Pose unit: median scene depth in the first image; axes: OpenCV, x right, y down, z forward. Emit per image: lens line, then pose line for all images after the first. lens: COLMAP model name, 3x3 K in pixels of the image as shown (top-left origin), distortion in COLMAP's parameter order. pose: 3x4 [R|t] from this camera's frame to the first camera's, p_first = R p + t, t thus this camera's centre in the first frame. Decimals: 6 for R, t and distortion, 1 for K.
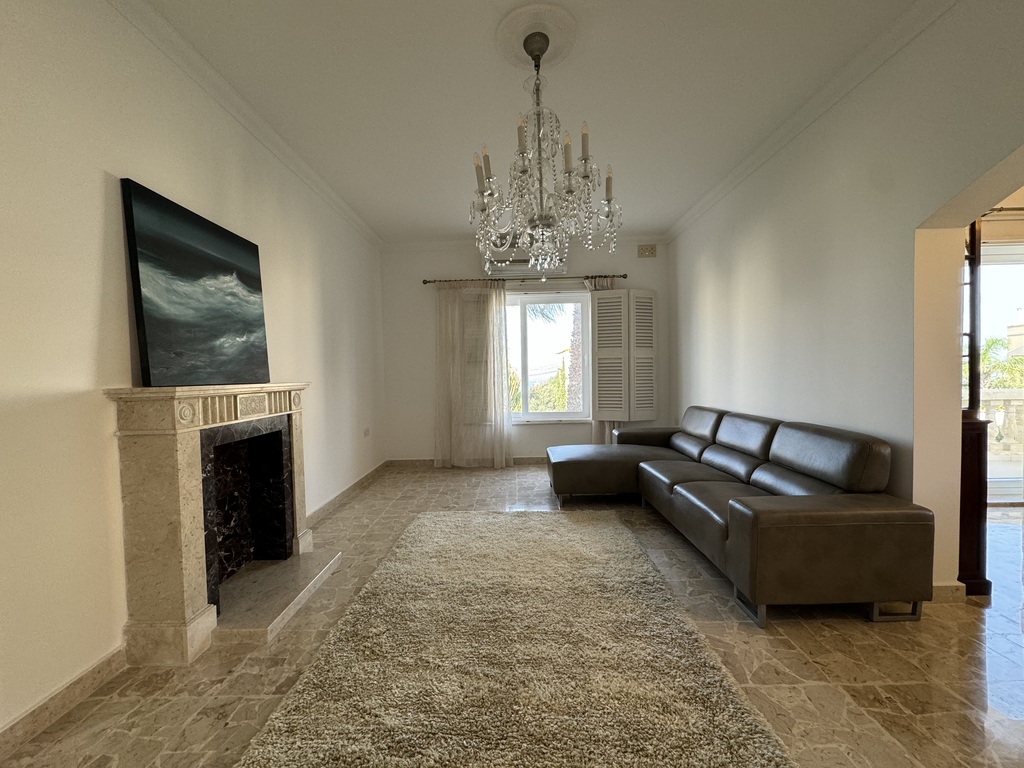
lens RADIAL K [[406.3, 0, 510.0], [0, 406.3, 385.0], [0, 0, 1]] dist [-0.002631, -0.000007]
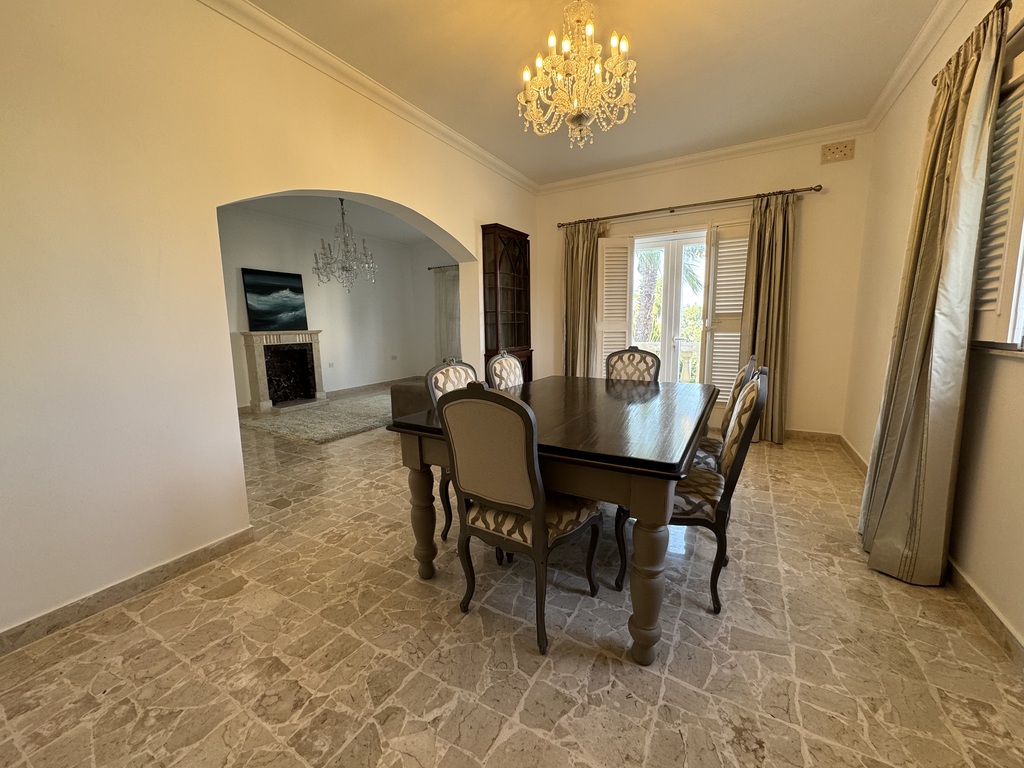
lens RADIAL K [[406.3, 0, 512.0], [0, 406.3, 384.3], [0, 0, 1]] dist [-0.002631, -0.000007]
pose [[0.866301, 0.079706, -0.493121, 1.917903], [-0.016926, 0.991304, 0.130497, -0.025007], [0.499235, -0.104703, 0.860117, -0.613421]]
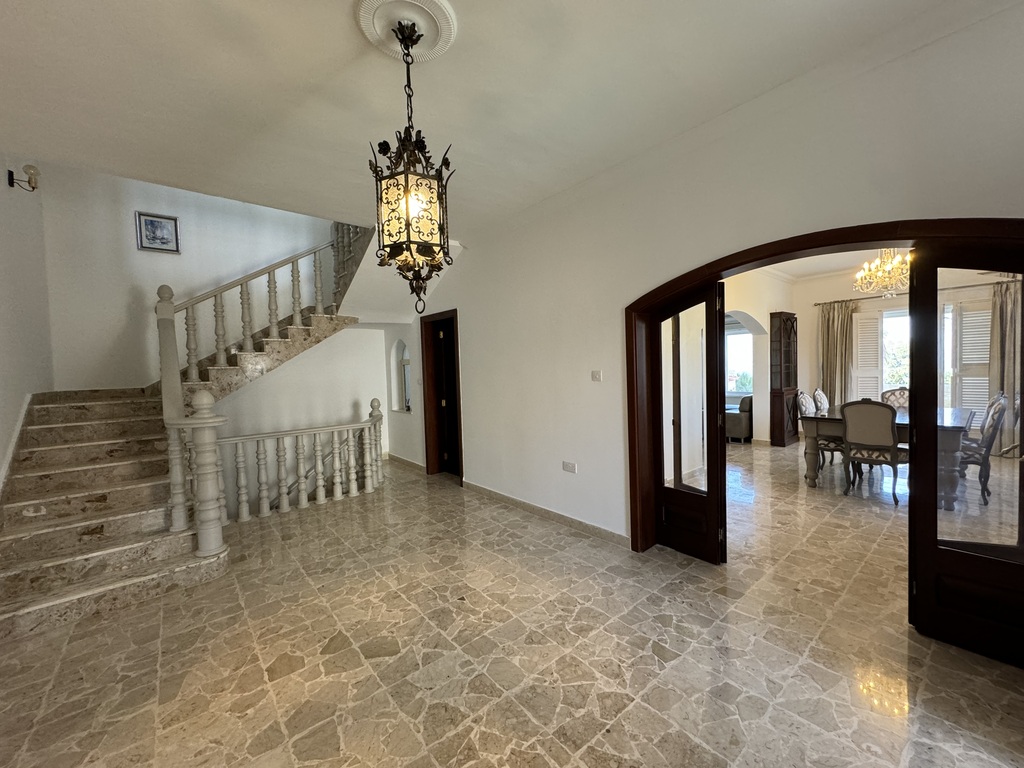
lens RADIAL K [[406.3, 0, 511.3], [0, 406.3, 387.7], [0, 0, 1]] dist [-0.002631, -0.000007]
pose [[0.641103, 0.031863, -0.766793, 1.922120], [-0.005283, 0.999297, 0.037107, -0.063593], [0.767436, -0.019738, 0.640821, -3.692634]]
